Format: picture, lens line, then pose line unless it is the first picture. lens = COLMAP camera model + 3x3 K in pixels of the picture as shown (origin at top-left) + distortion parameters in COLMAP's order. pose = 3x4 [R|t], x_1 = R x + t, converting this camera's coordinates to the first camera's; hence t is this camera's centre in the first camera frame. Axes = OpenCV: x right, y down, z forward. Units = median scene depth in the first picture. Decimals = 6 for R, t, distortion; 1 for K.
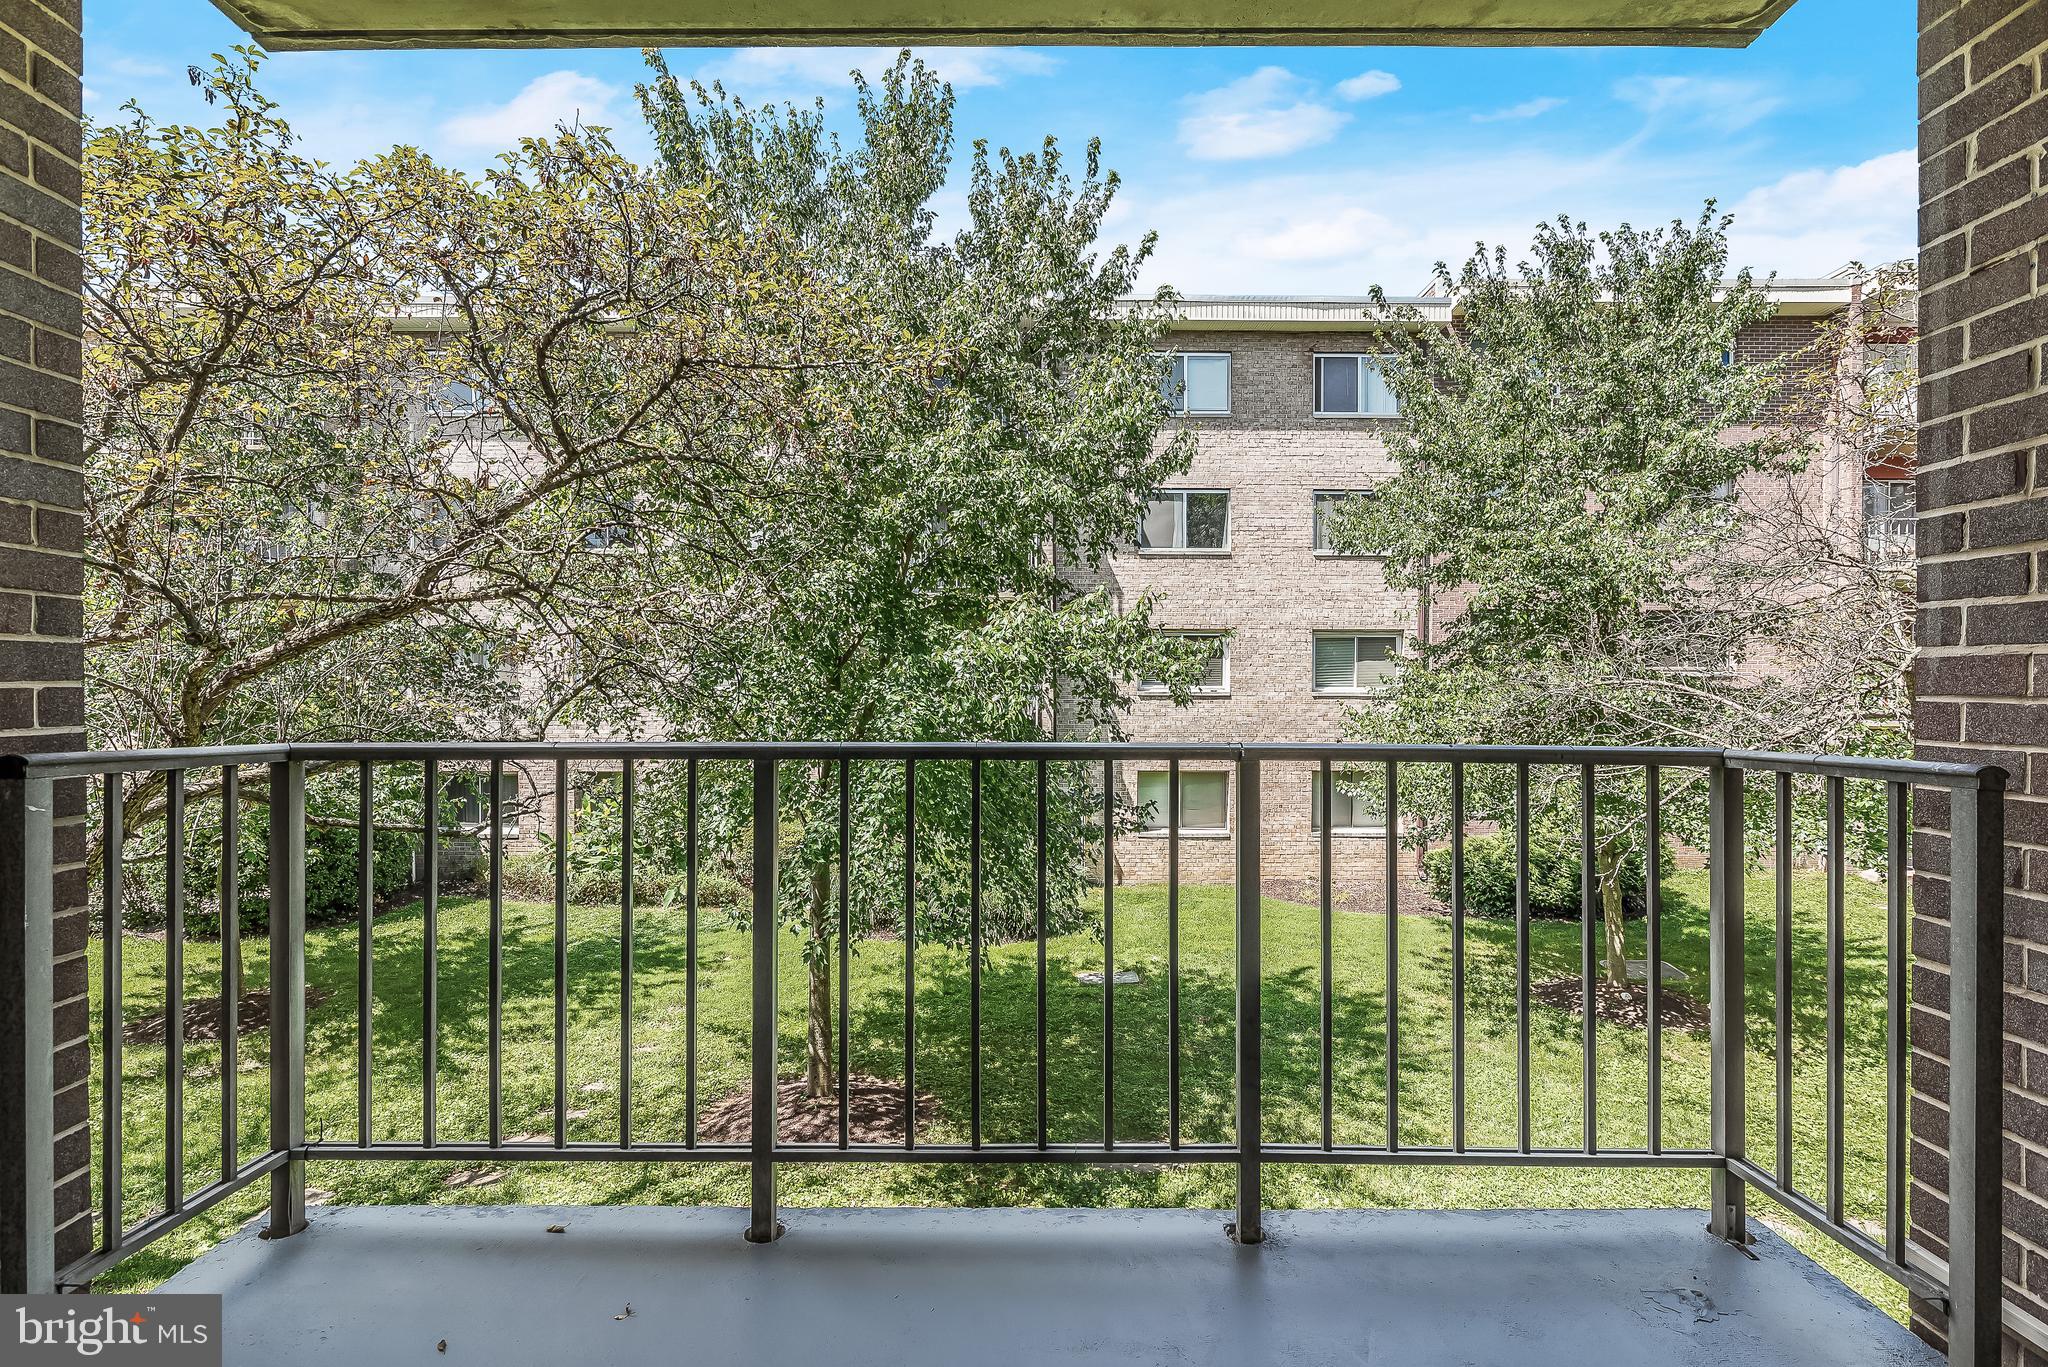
lens RADIAL K [[956.7, 0, 1026.4], [0, 956.7, 686.2], [0, 0, 1]] dist [-0.003762, -0.000055]
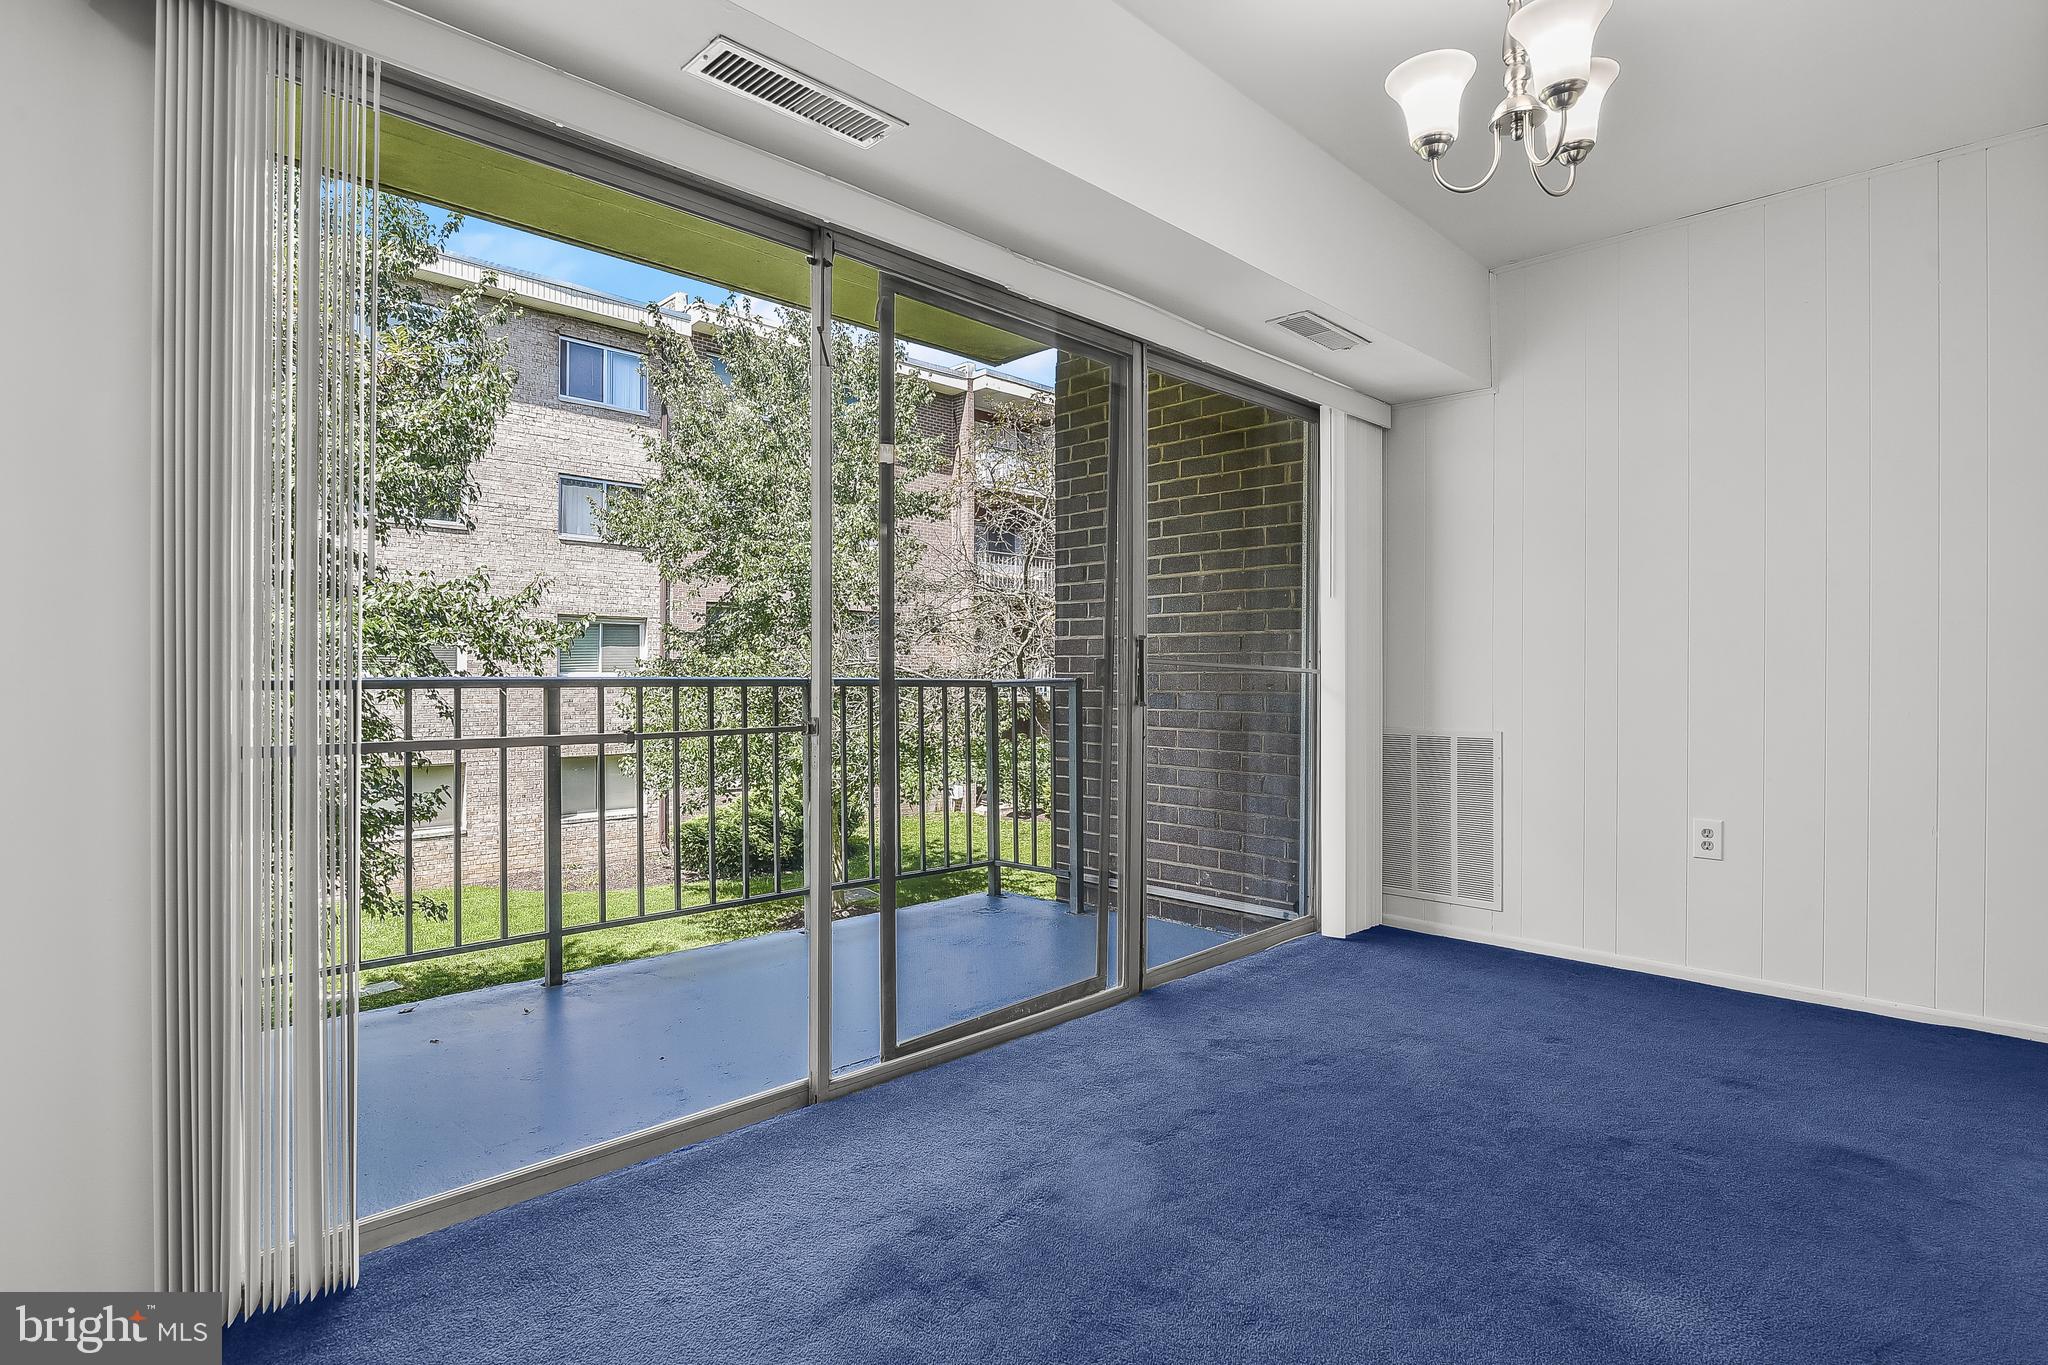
lens RADIAL K [[1025.9, 0, 1040.0], [0, 1025.9, 670.6], [0, 0, 1]] dist [-0.014824, 0.000375]
pose [[0.699416, 0.001060, 0.714714, -0.164876], [0.004576, 0.999972, -0.005962, 0.010453], [-0.714700, 0.007440, 0.699391, -0.138990]]
